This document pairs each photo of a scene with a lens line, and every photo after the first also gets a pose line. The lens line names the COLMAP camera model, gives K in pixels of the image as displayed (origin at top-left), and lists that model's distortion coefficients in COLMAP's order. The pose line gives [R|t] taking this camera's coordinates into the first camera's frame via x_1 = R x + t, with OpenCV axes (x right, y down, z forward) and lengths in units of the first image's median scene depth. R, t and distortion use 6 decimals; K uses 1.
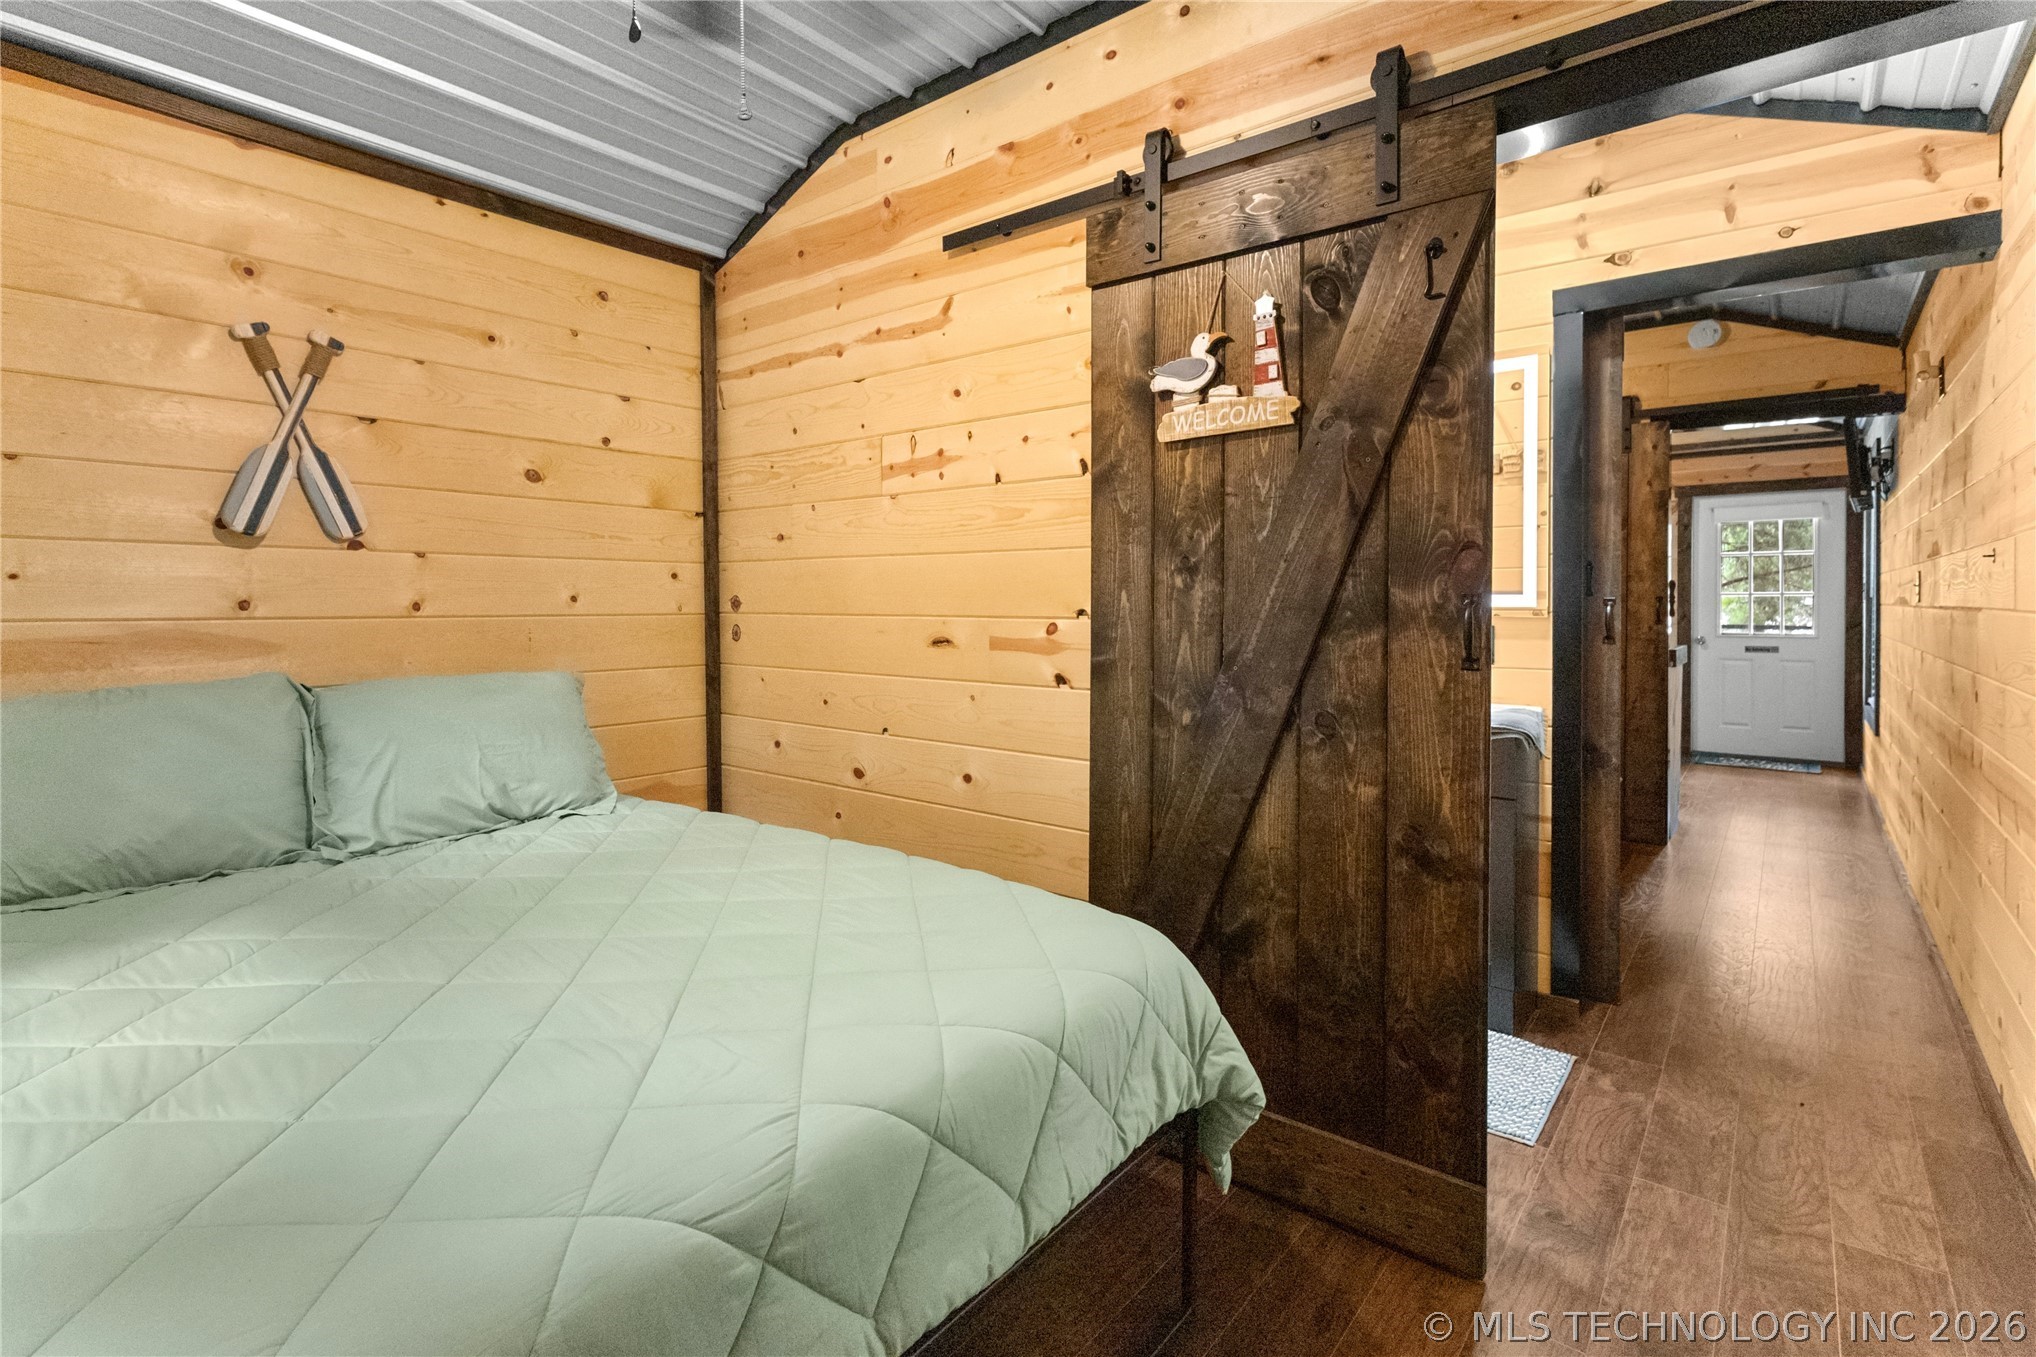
lens RADIAL K [[968.0, 0, 1020.7], [0, 968.0, 612.3], [0, 0, 1]] dist [-0.000032, 0.000676]
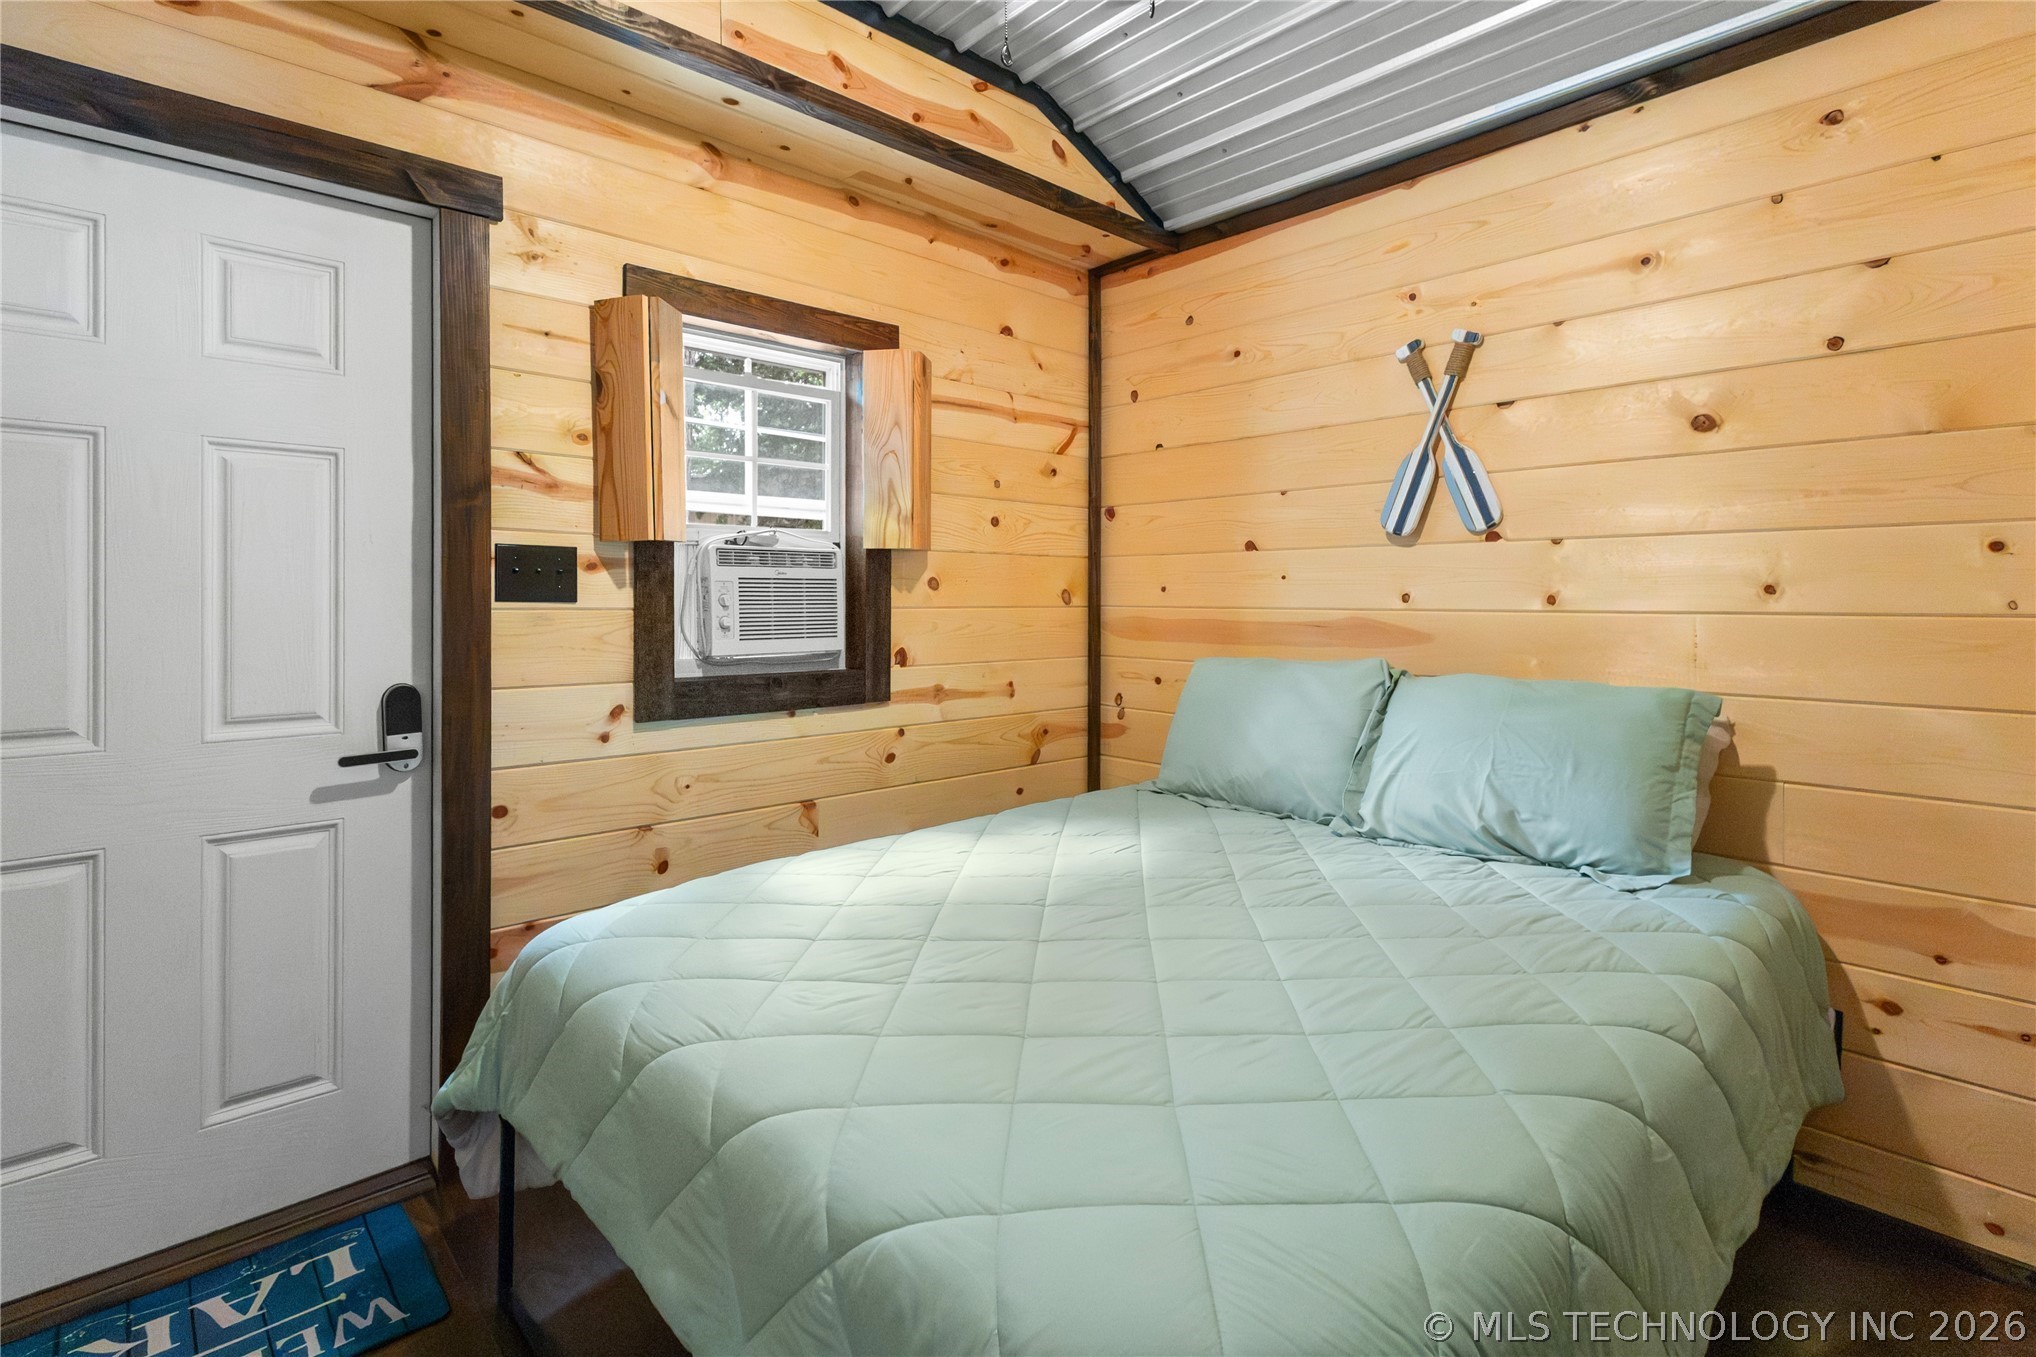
lens RADIAL K [[968.0, 0, 1020.7], [0, 968.0, 612.3], [0, 0, 1]] dist [-0.000032, 0.000676]
pose [[-0.146442, 0.012796, -0.989137, 0.354117], [-0.009701, 0.999850, 0.014371, -0.002519], [0.989172, 0.011700, -0.146296, 0.688905]]
